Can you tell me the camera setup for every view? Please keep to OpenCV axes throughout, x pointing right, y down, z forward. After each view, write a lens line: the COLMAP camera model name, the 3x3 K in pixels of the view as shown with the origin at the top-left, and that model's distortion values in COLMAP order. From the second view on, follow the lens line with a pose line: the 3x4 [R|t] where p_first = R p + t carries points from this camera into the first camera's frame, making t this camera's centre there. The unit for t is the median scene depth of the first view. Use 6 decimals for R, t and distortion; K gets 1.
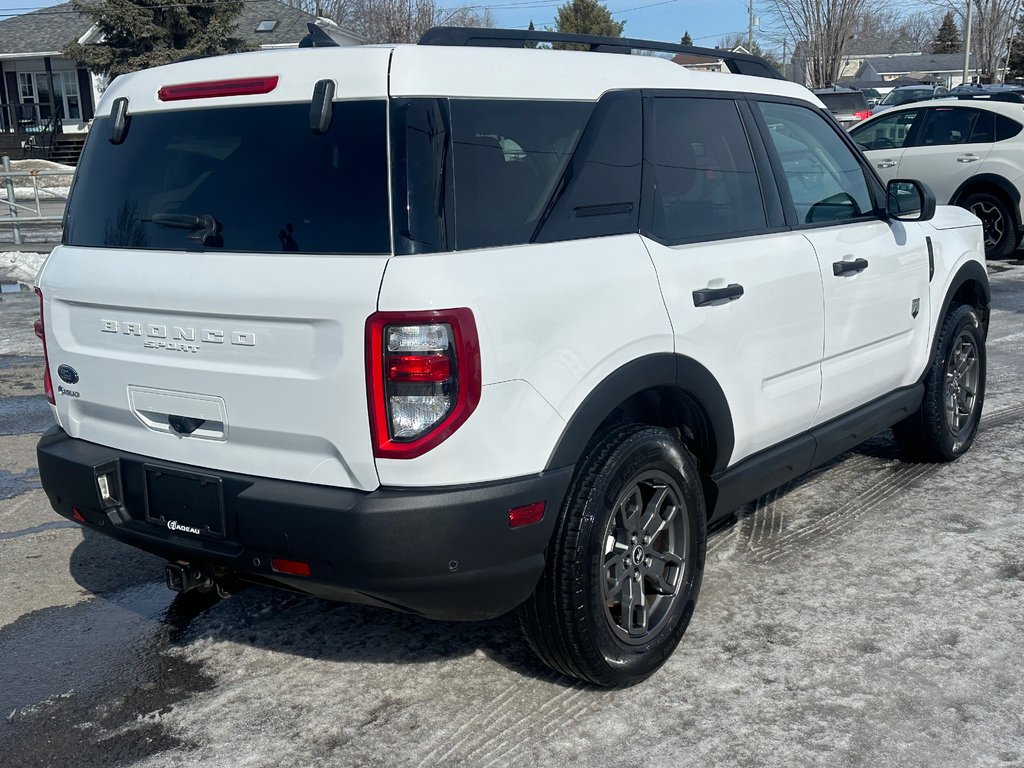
lens RADIAL K [[1099.4, 0, 584.8], [0, 1099.4, 386.4], [0, 0, 1]] dist [0.157327, -0.294379]
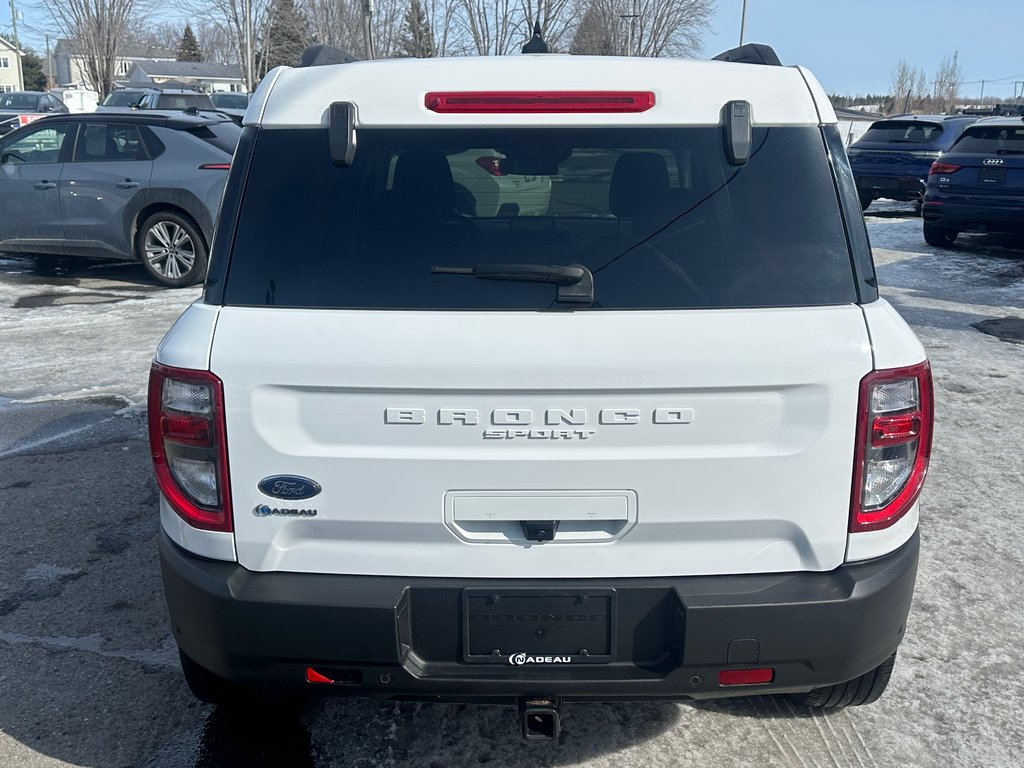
lens RADIAL K [[962.5, 0, 512.0], [0, 962.5, 384.0], [0, 0, 1]] dist [0.092000, -0.172279]
pose [[0.826445, -0.102455, 0.553616, -0.672535], [0.085614, 0.994737, 0.056286, -0.098193], [-0.556470, 0.000880, 0.830867, 0.403731]]
